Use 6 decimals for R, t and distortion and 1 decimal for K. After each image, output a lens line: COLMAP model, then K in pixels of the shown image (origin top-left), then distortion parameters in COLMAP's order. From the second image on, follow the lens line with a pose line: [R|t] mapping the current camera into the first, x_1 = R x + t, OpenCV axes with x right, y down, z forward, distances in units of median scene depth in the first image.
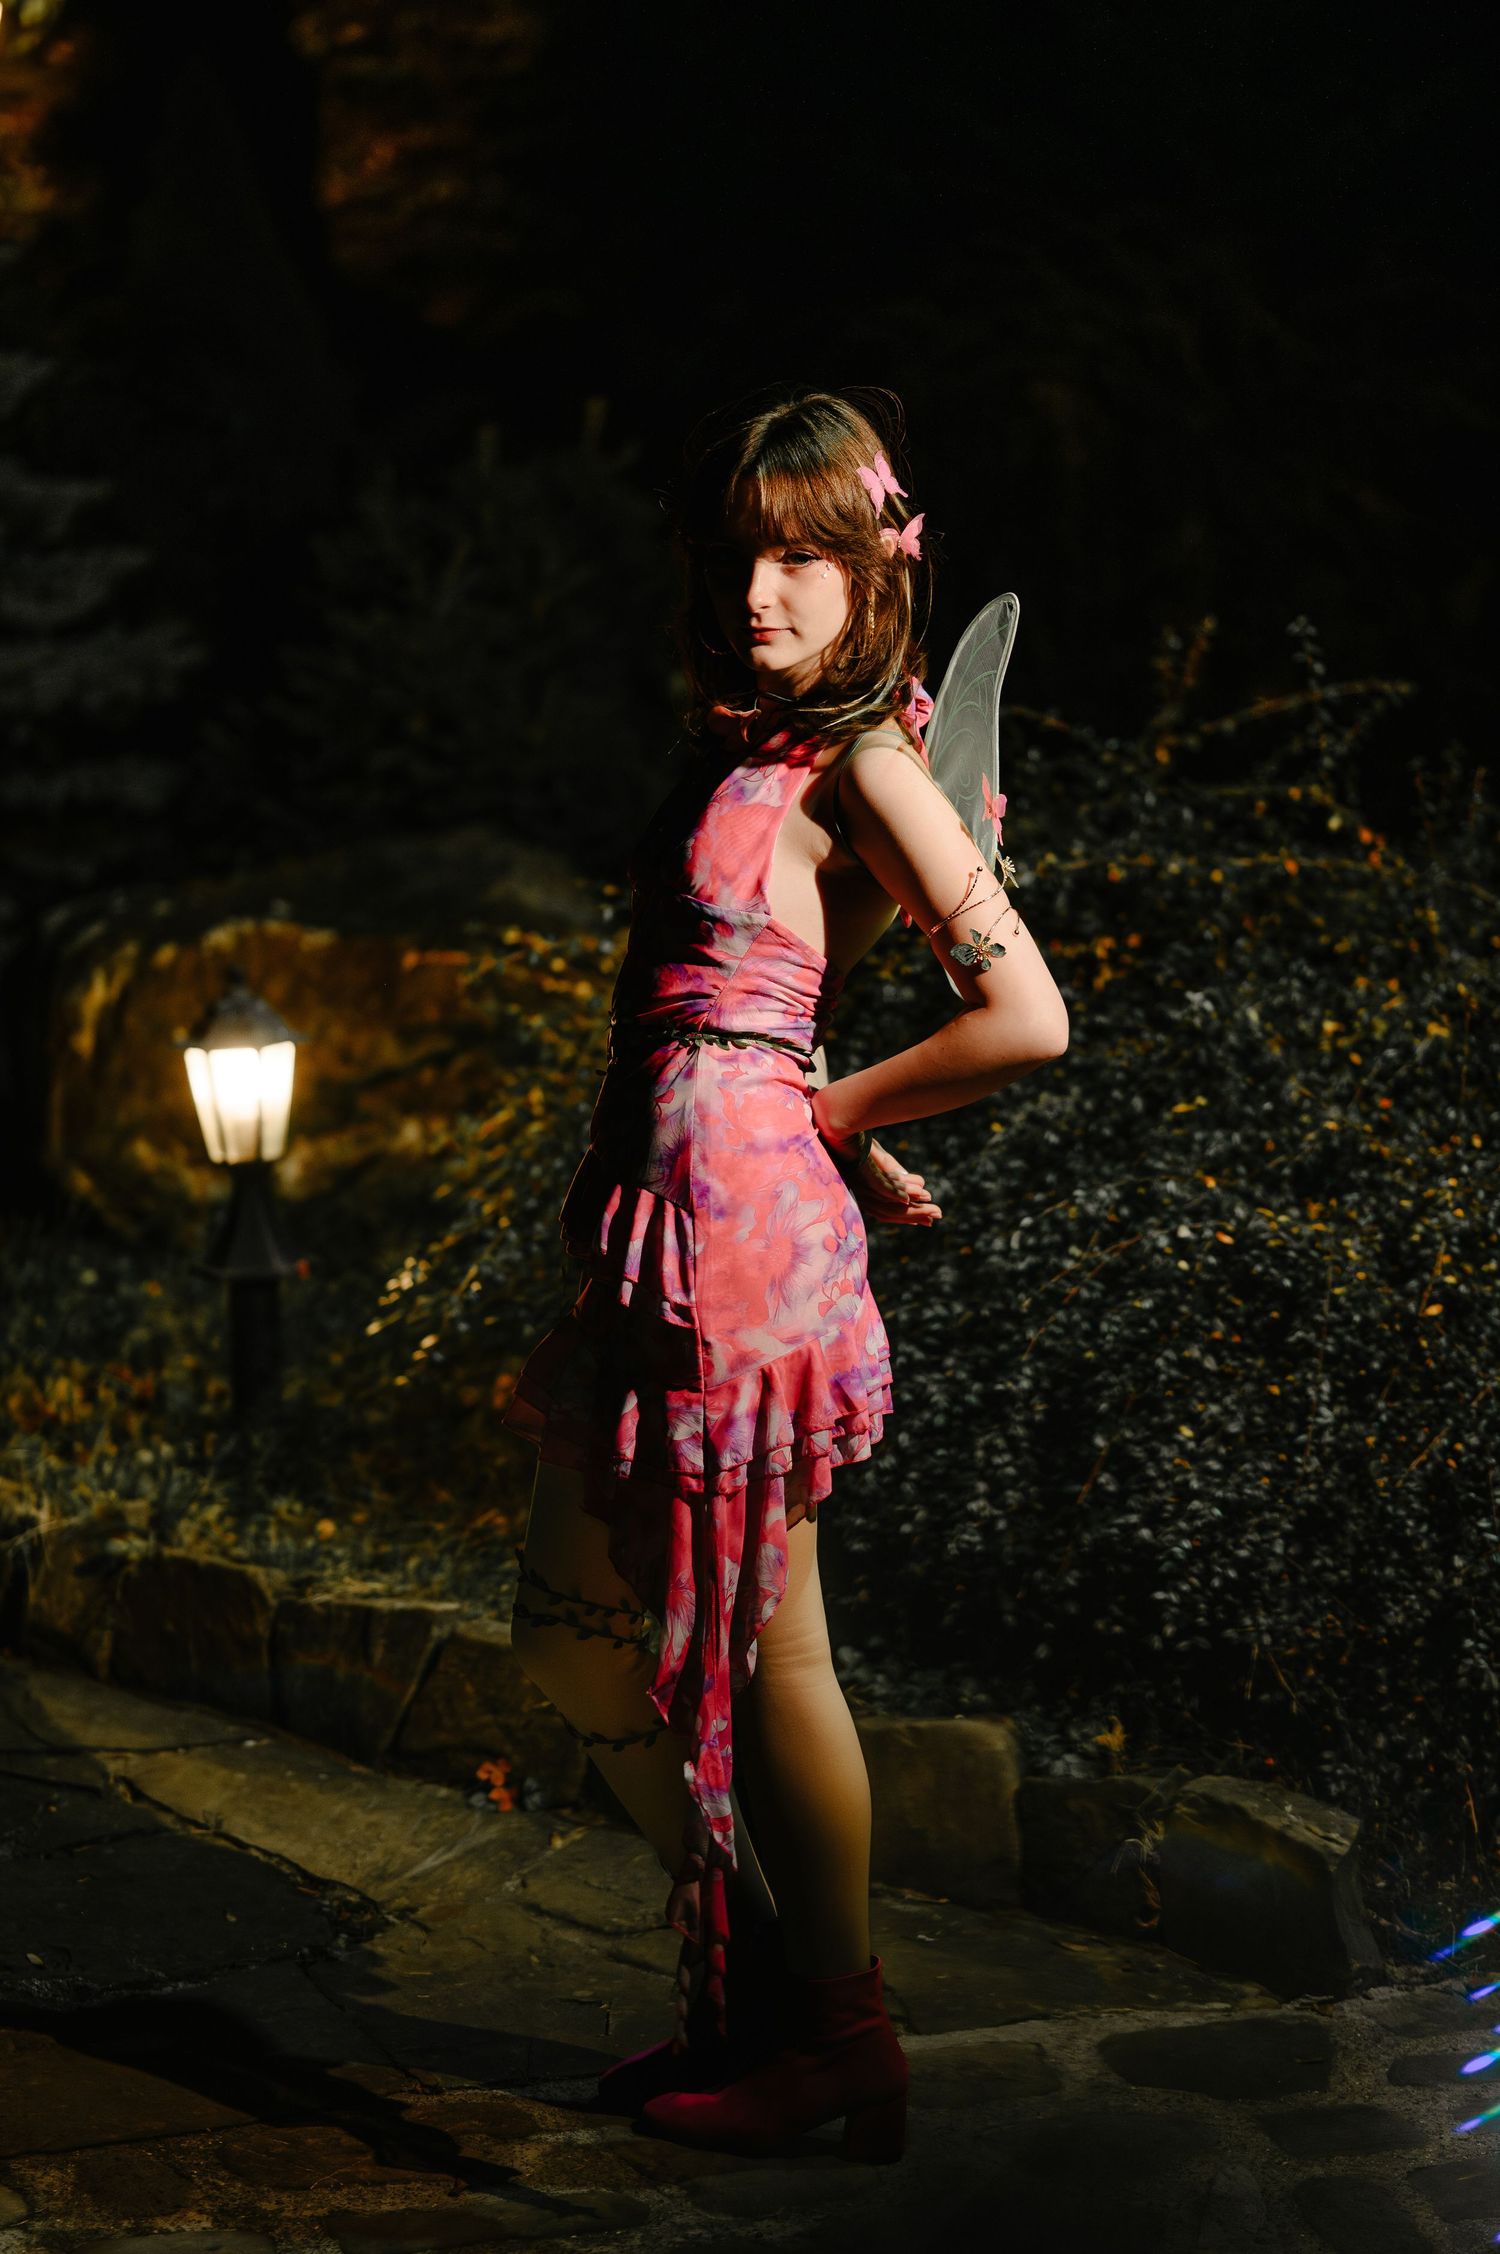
lens RADIAL K [[5545.2, 0, 760.1], [0, 5545.2, 1126.1], [0, 0, 1]] dist [0.089612, 0.000000]
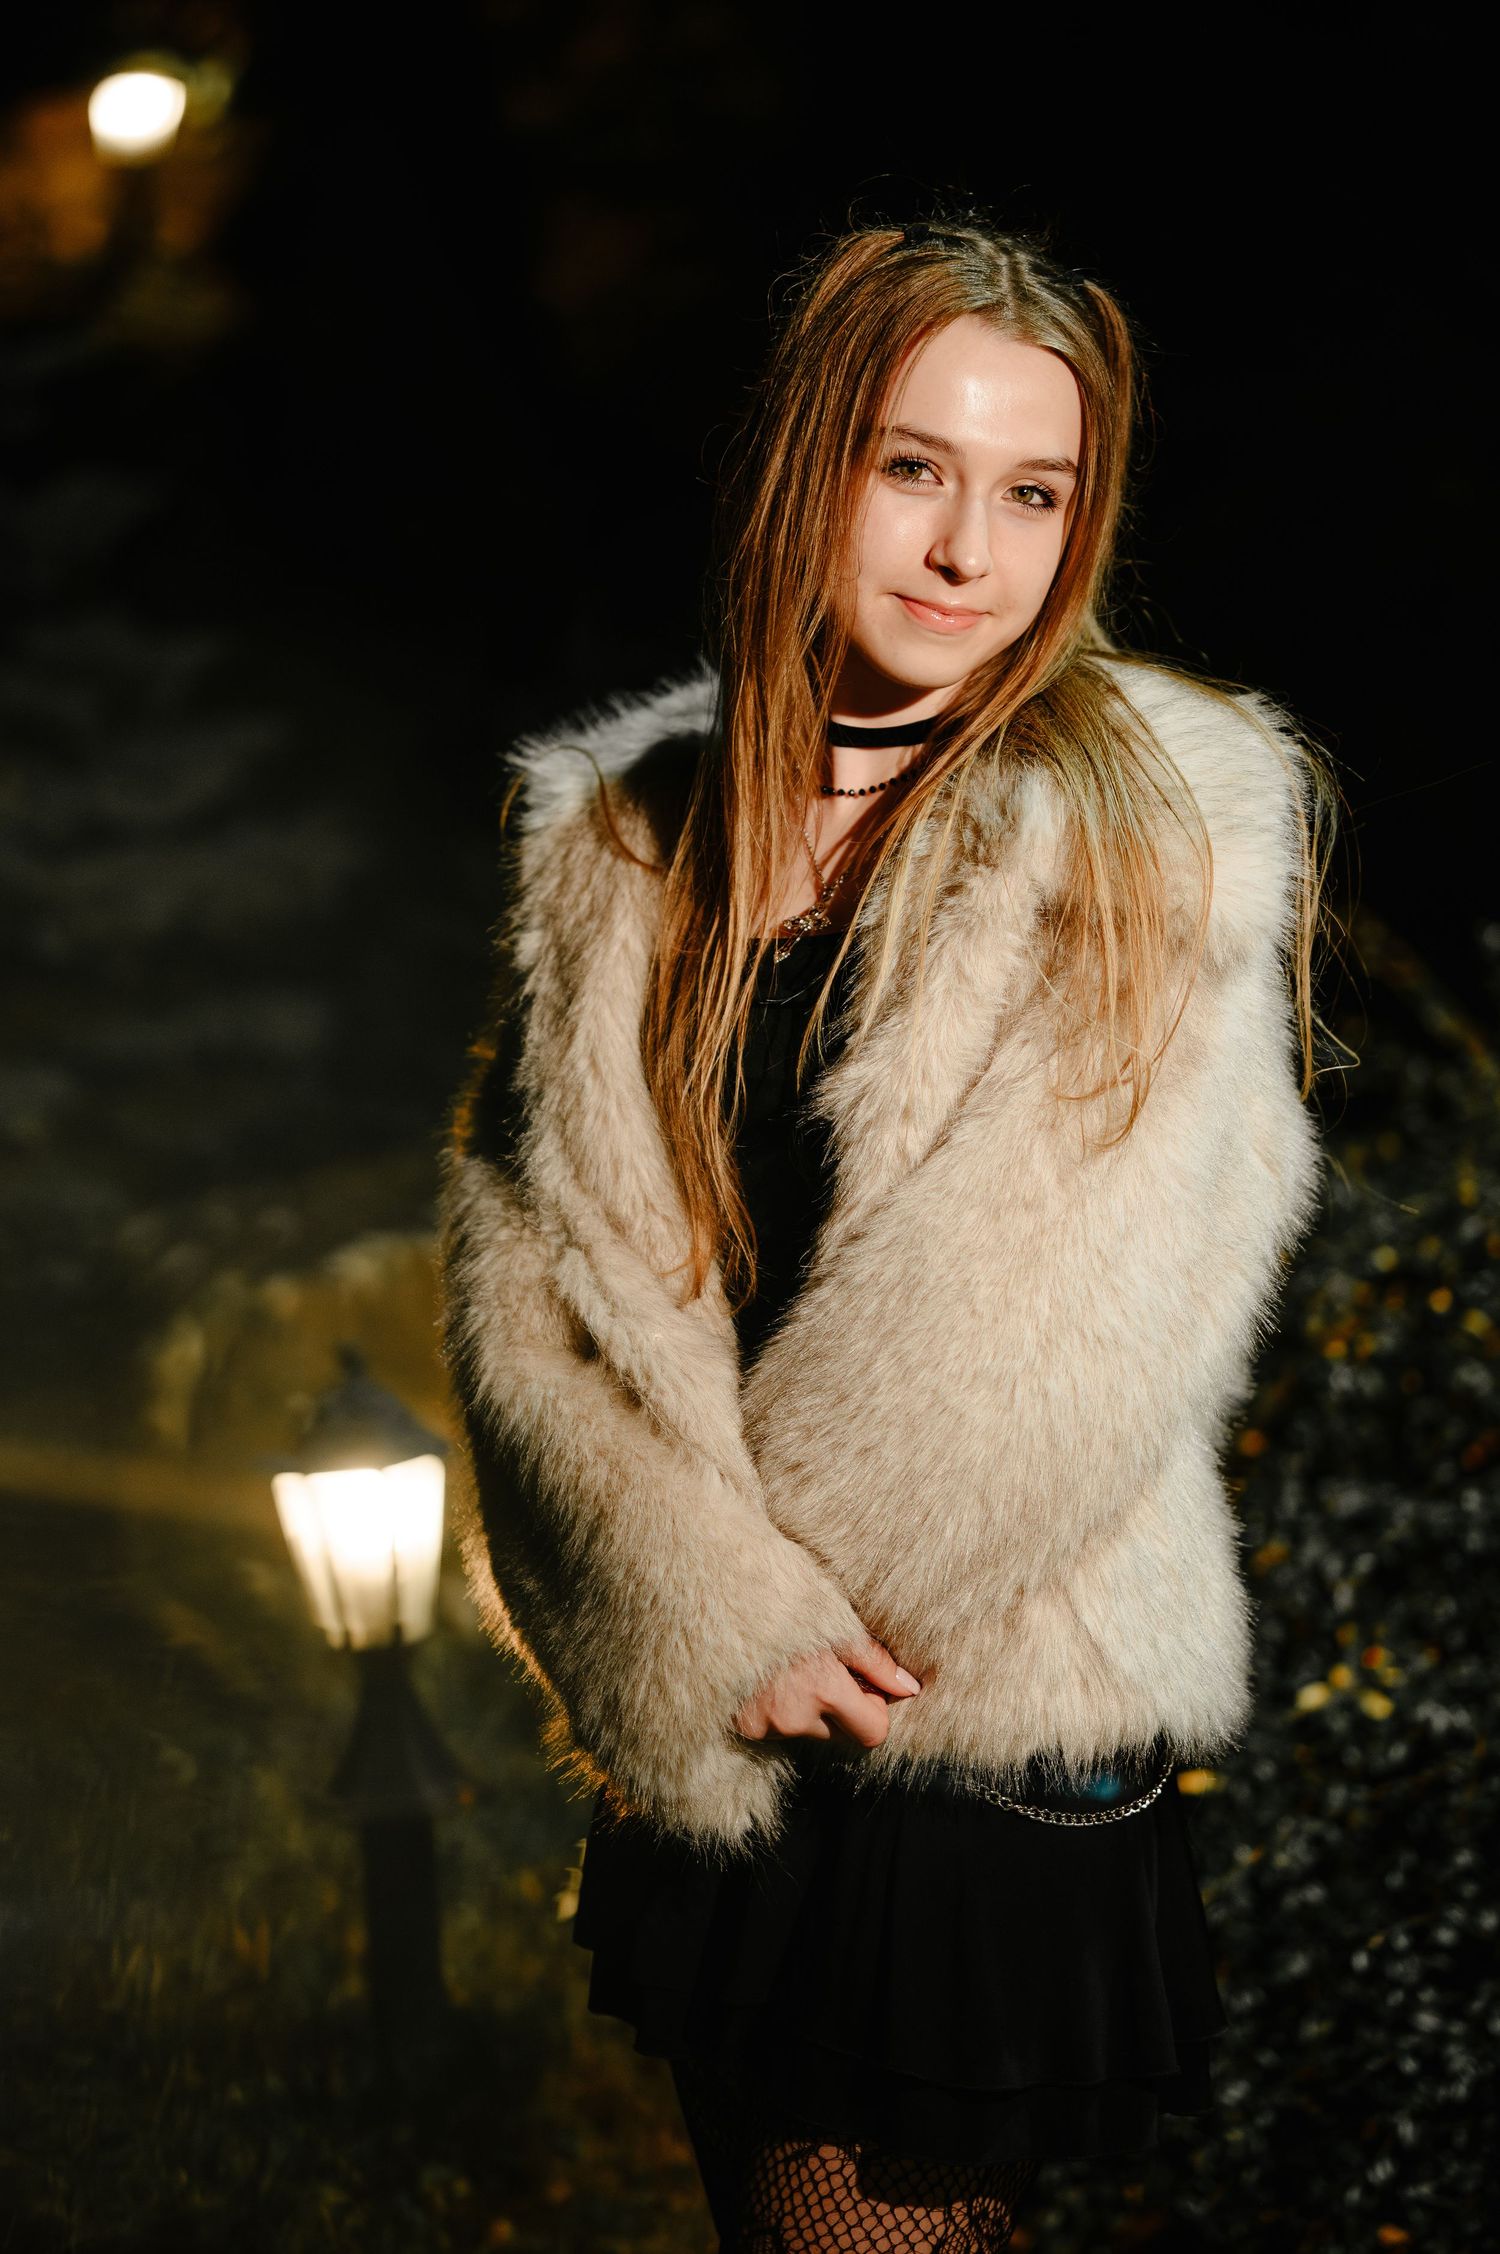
lens RADIAL K [[5545.2, 0, 740.6], [0, 5545.2, 1124.8], [0, 0, 1]] dist [0.089612, 0.000000]
pose [[0.997879, -0.032015, -0.056681, -0.008624], [0.030683, 0.999236, -0.024224, -0.039565], [0.057413, 0.022433, 0.998098, 0.345328]]
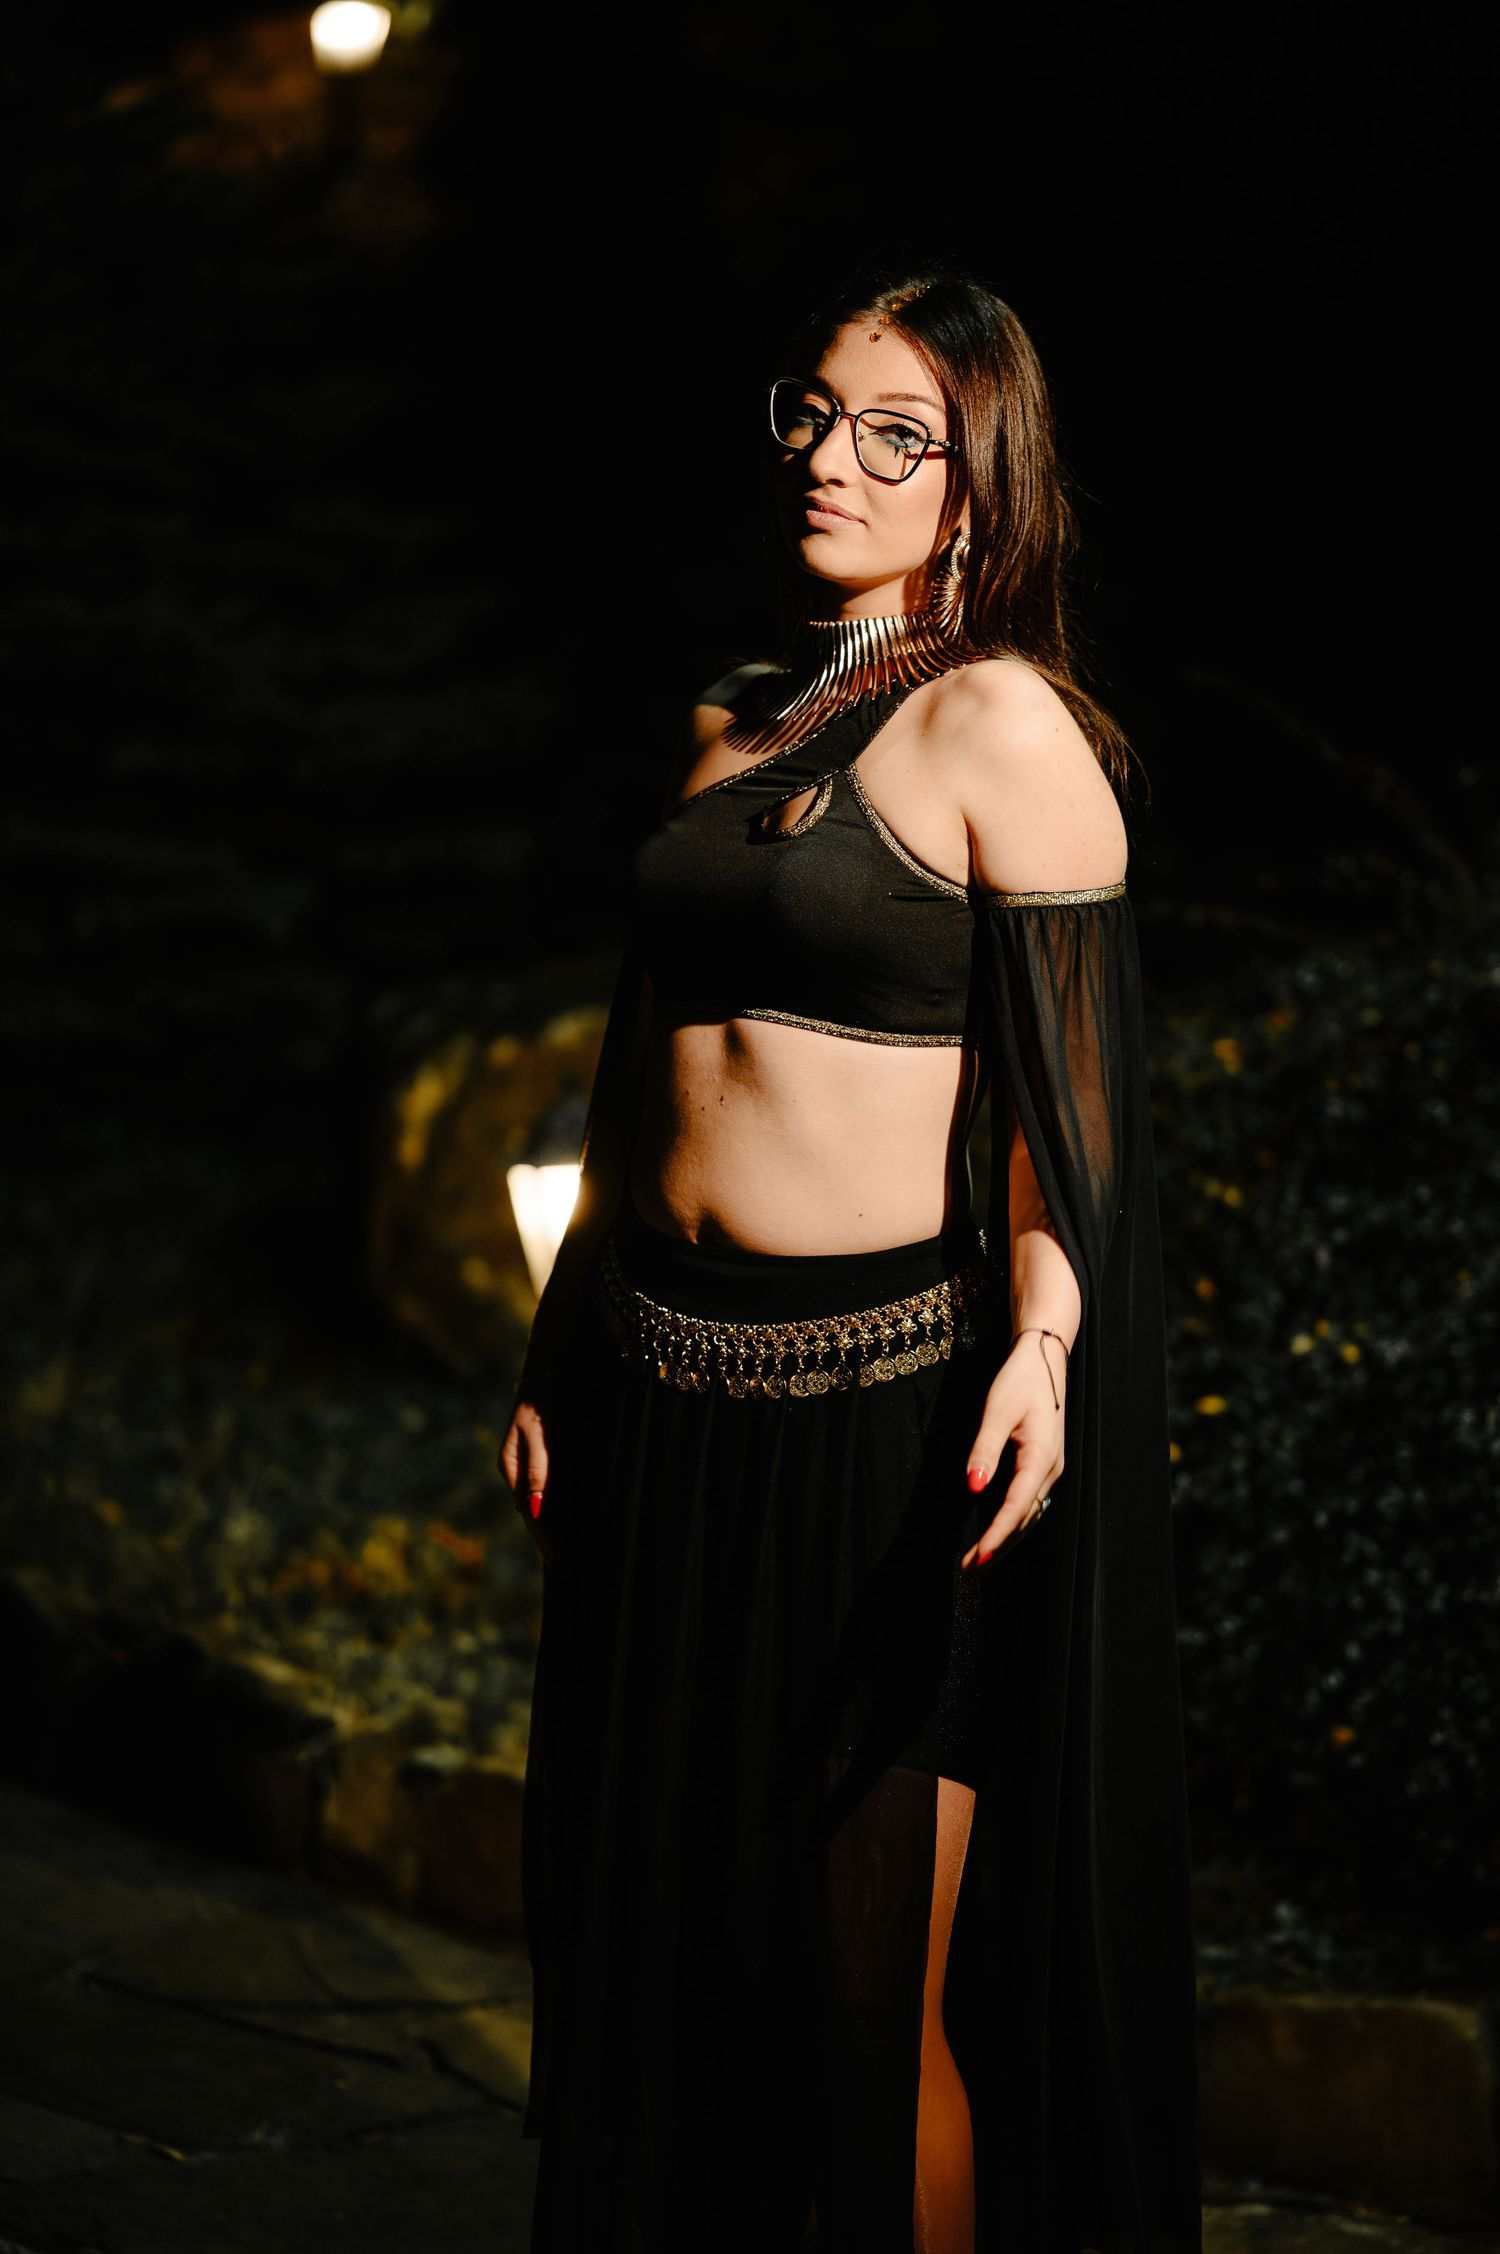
lens RADIAL K [[5545.2, 0, 754.9], [0, 5545.2, 1113.4], [0, 0, 1]] dist [0.089612, 0.000000]
pose [[0.996920, 0.001956, -0.078406, 0.001487], [-0.002568, 0.999967, -0.007707, -0.016491], [0.078388, 0.007884, 0.996892, 0.147595]]
